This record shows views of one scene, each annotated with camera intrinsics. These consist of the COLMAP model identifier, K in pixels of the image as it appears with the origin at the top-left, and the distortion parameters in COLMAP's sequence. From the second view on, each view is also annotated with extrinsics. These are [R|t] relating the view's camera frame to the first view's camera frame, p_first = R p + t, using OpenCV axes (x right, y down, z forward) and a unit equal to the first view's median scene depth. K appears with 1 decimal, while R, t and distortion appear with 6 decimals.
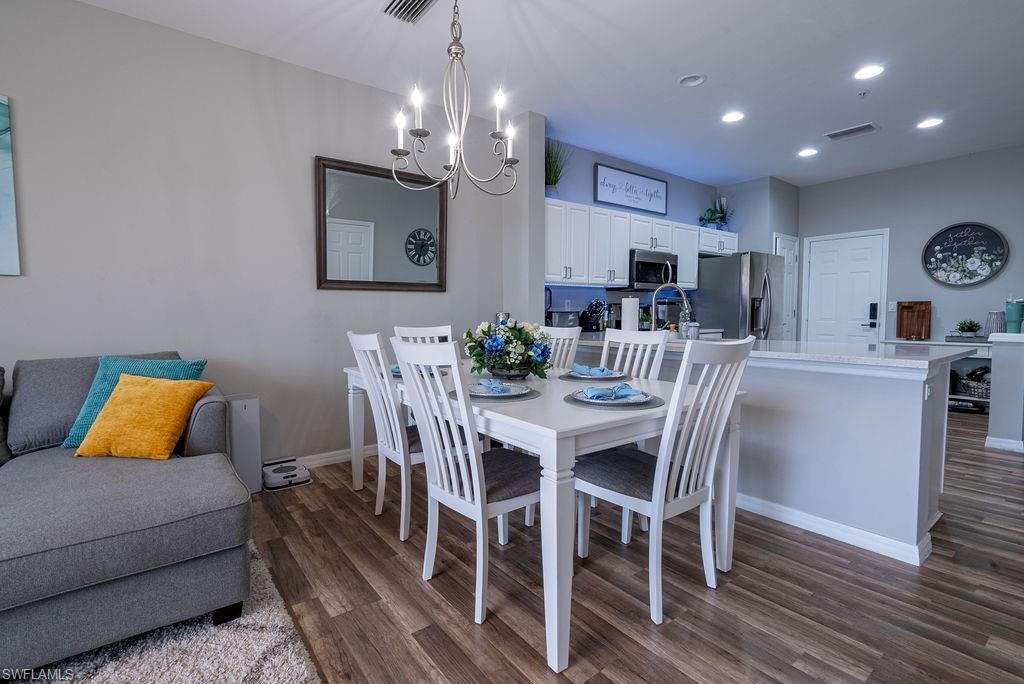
lens RADIAL K [[493.0, 0, 512.0], [0, 493.0, 342.0], [0, 0, 1]] dist [-0.002284, 0.000120]
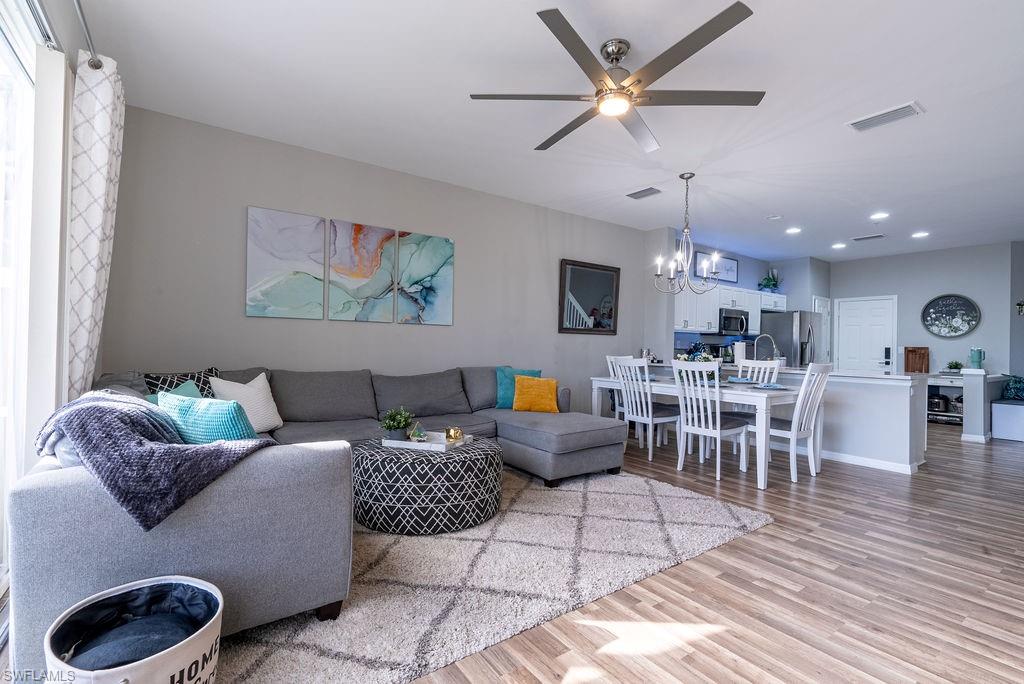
lens RADIAL K [[459.5, 0, 512.0], [0, 459.5, 342.0], [0, 0, 1]] dist [-0.016427, 0.000618]
pose [[0.997908, 0.023159, -0.060363, -0.291533], [-0.027200, 0.997382, -0.067006, 0.024378], [0.058653, 0.068508, 0.995925, -0.403688]]
